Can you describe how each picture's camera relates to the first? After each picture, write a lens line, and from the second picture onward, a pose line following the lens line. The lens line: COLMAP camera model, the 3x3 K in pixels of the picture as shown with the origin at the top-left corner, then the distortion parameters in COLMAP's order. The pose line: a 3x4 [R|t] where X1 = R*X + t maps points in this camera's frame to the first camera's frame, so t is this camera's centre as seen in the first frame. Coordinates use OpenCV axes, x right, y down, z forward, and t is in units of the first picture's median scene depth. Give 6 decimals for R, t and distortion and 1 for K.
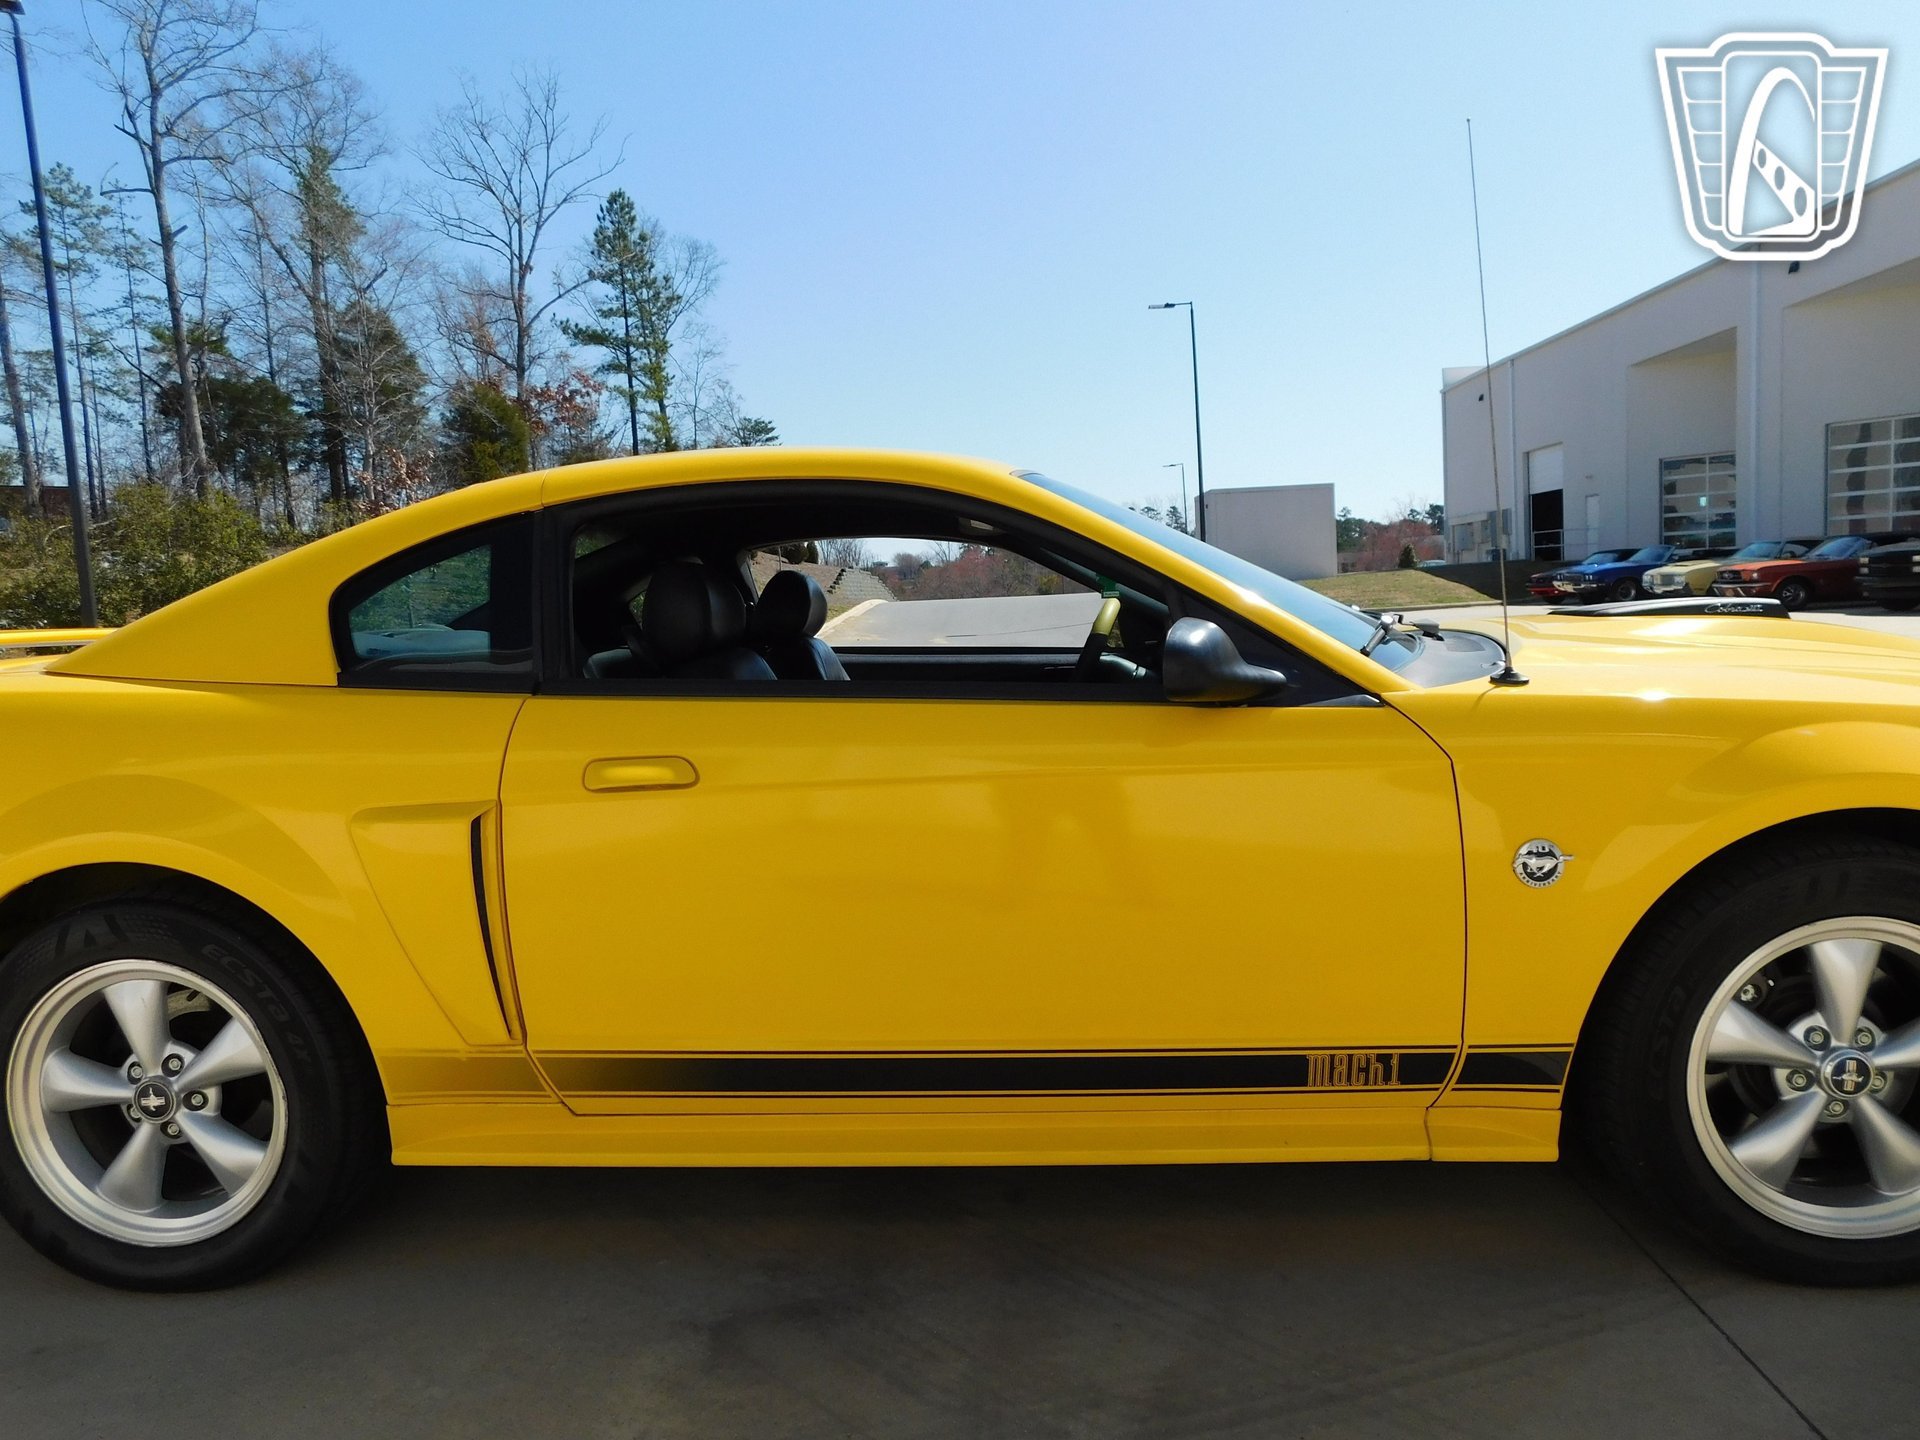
lens RADIAL K [[1270.7, 0, 949.2], [0, 1270.7, 719.2], [0, 0, 1]] dist [-0.078032, 0.059941]
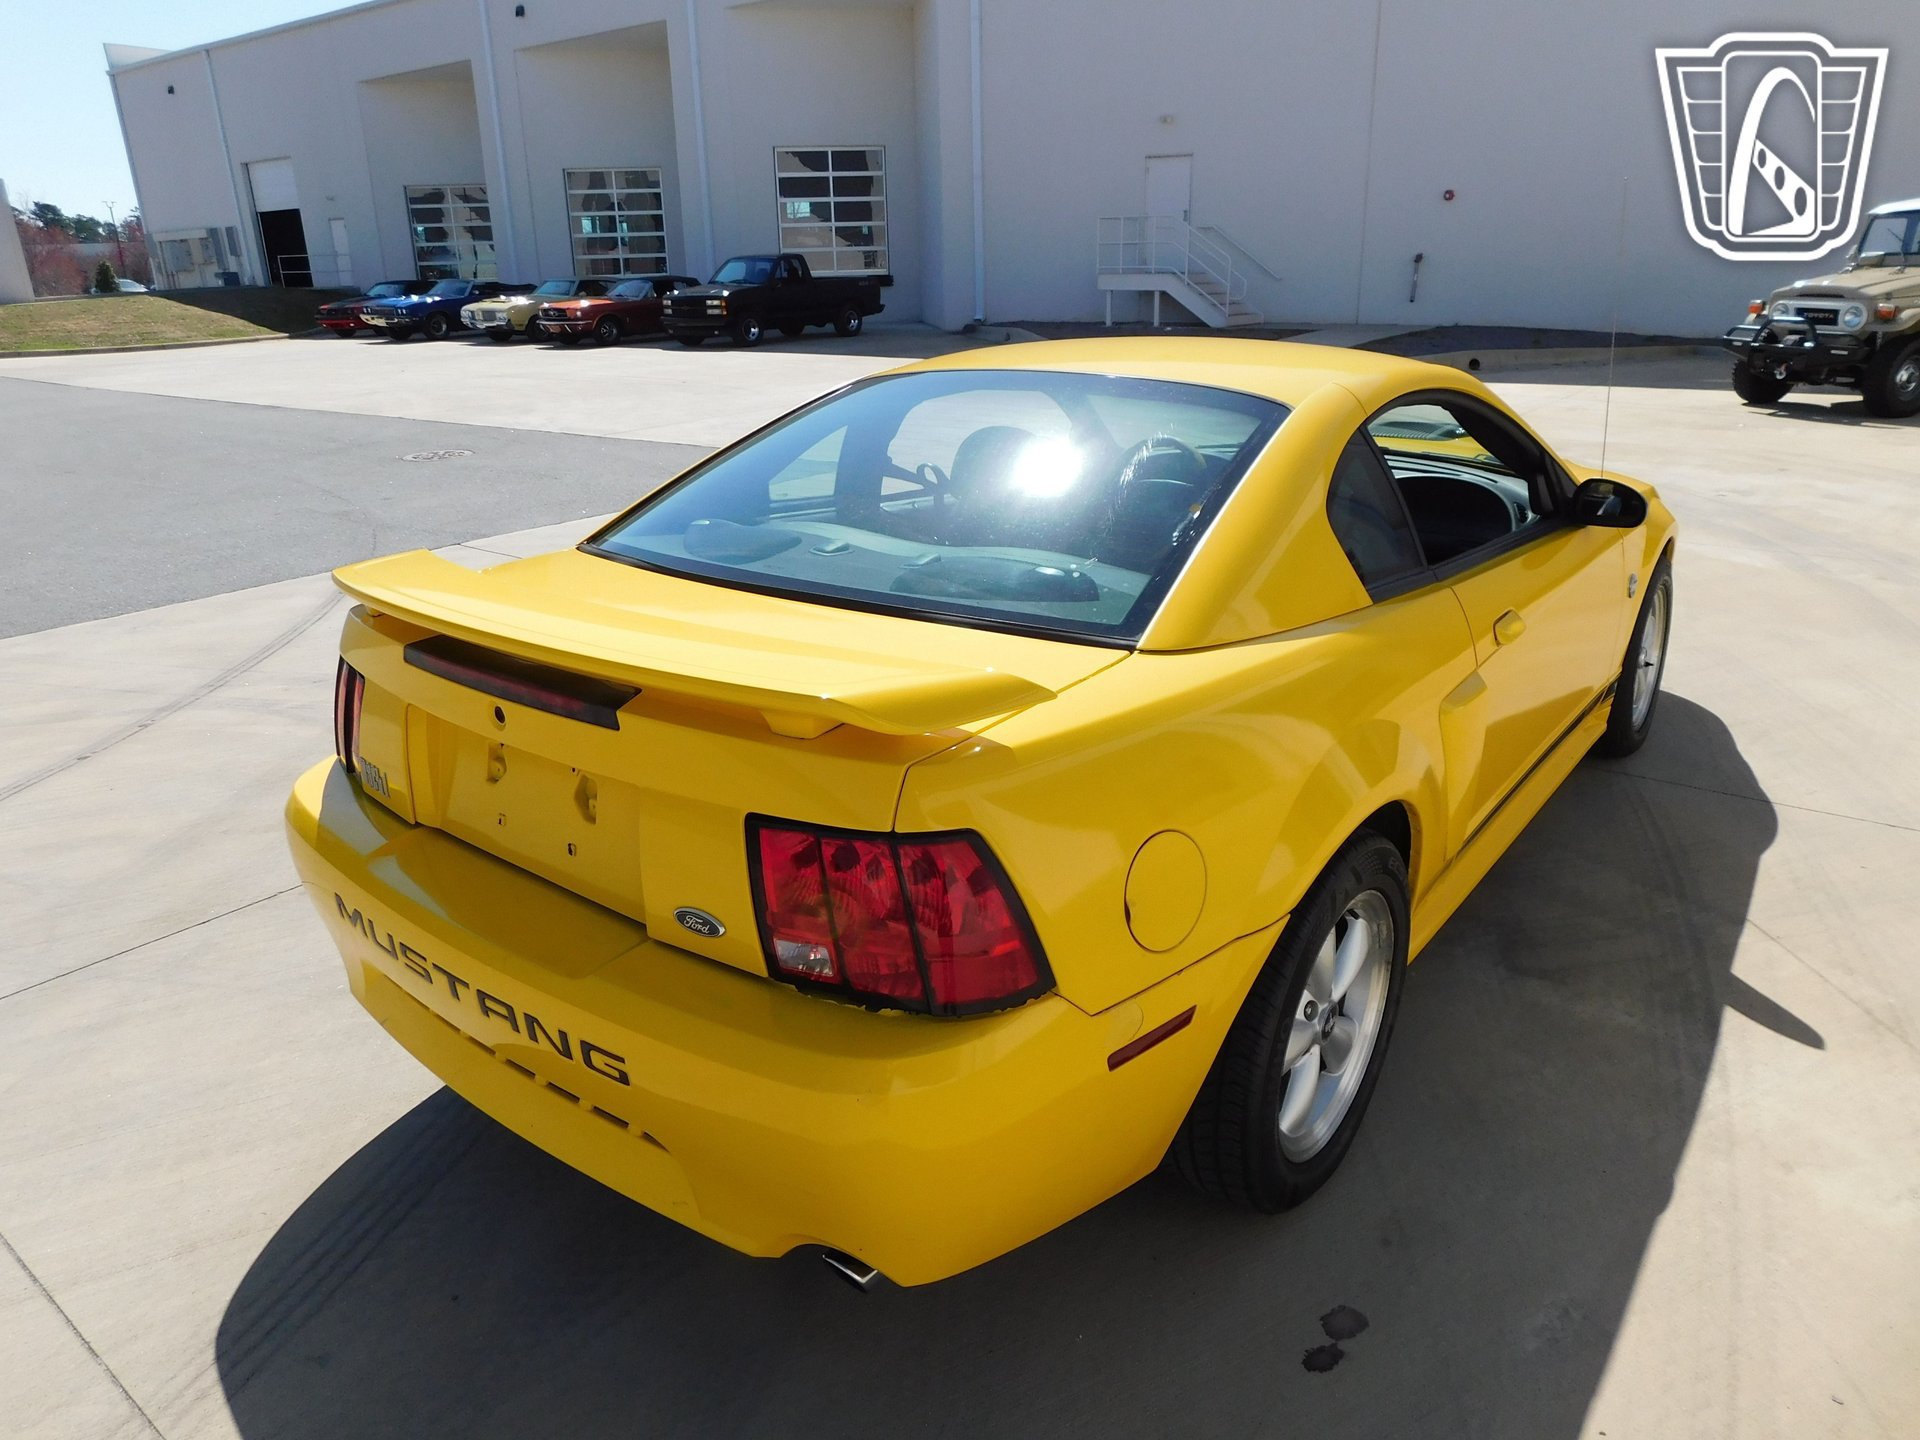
lens RADIAL K [[1270.7, 0, 949.2], [0, 1270.7, 719.2], [0, 0, 1]] dist [-0.078032, 0.059941]
pose [[0.561236, -0.240396, 0.791975, -0.080193], [0.065245, 0.966762, 0.247215, -0.011259], [-0.825080, -0.087073, 0.558266, 0.034443]]
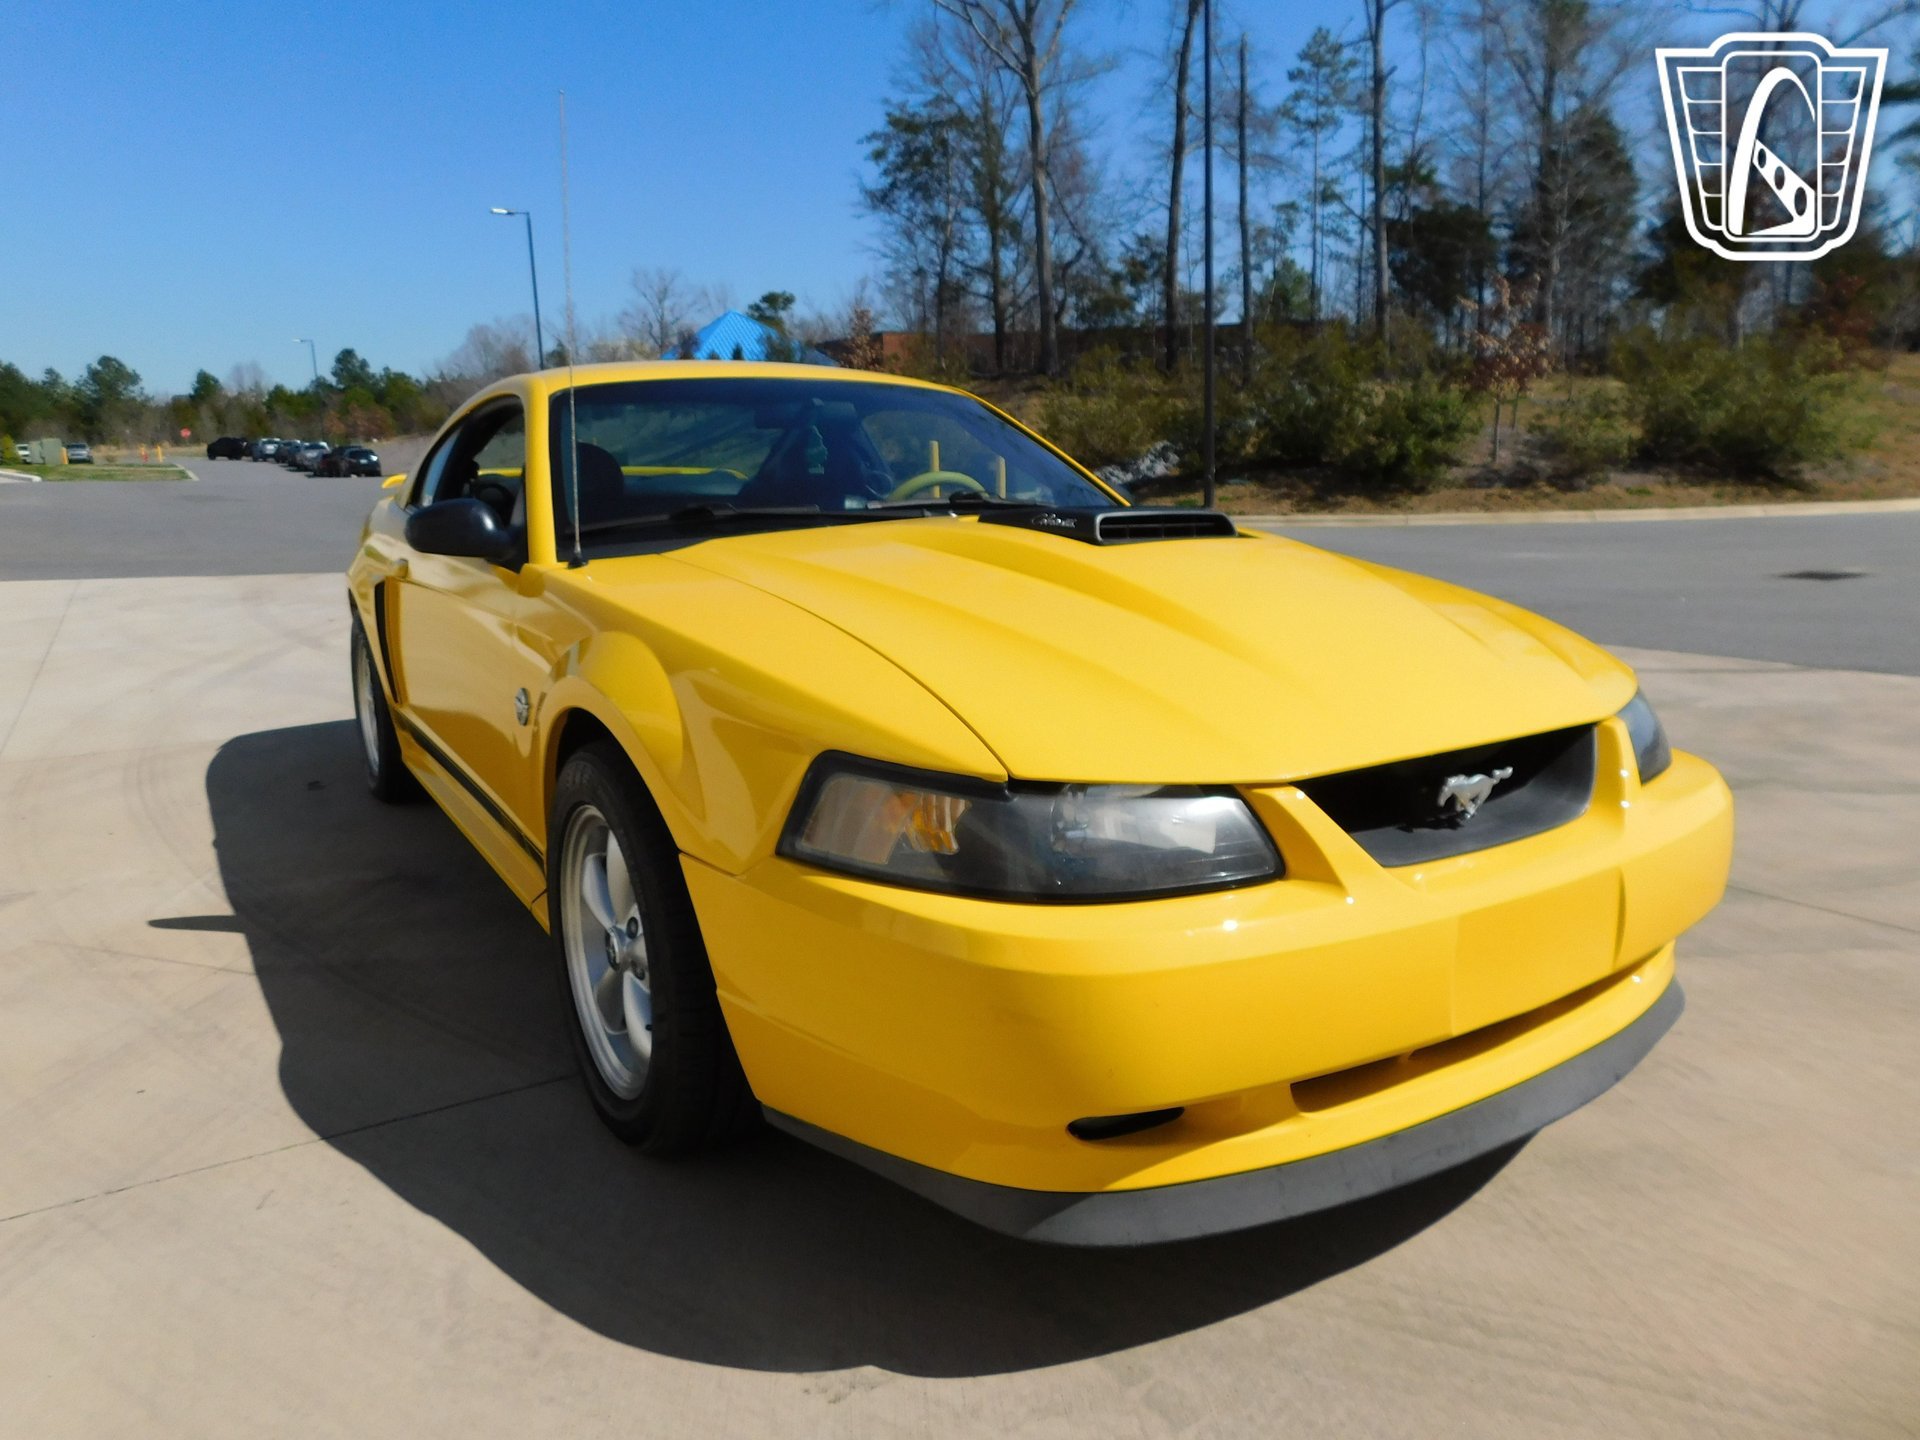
lens RADIAL K [[1271.7, 0, 945.8], [0, 1271.7, 721.8], [0, 0, 1]] dist [-0.082395, 0.061636]
pose [[0.588522, 0.190431, -0.785734, 0.077982], [-0.078461, 0.980730, 0.178923, -0.005932], [0.804665, -0.043651, 0.592122, 0.026286]]
